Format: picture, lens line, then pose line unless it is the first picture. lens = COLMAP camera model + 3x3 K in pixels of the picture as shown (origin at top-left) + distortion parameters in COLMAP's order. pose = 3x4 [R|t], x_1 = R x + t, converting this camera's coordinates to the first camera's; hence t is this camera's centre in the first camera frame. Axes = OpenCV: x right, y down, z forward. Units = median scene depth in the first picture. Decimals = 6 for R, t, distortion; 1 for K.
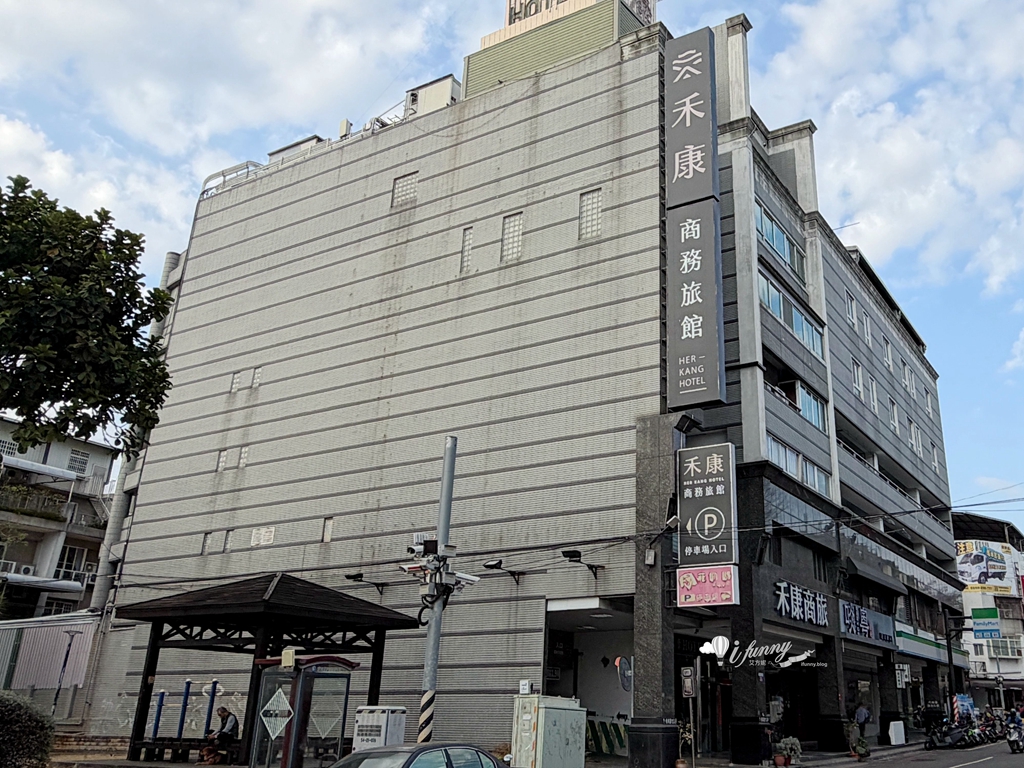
lens RADIAL K [[899.7, 0, 512.0], [0, 899.7, 384.0], [0, 0, 1]] dist [-0.002562, -0.006391]
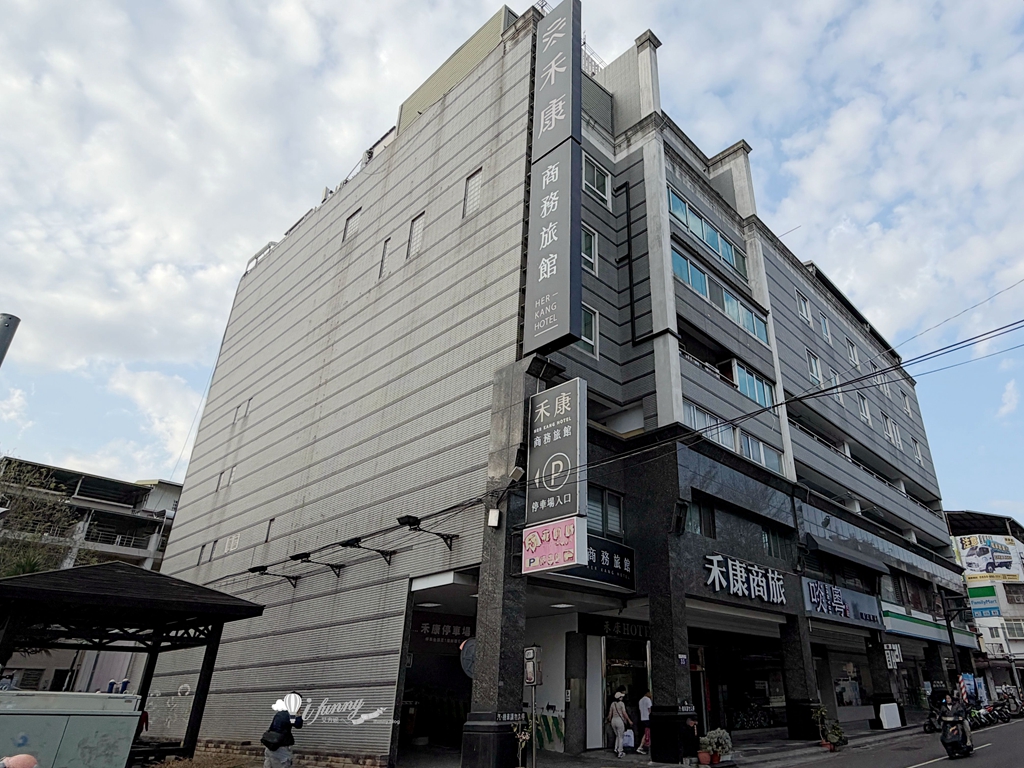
lens RADIAL K [[651.9, 0, 511.0], [0, 651.9, 407.0], [0, 0, 1]] dist [-0.002416, -0.000981]
pose [[0.986129, -0.088428, -0.140462, 0.181242], [0.077882, 0.993836, -0.078895, 0.094134], [0.146573, 0.066861, 0.986938, 0.262662]]
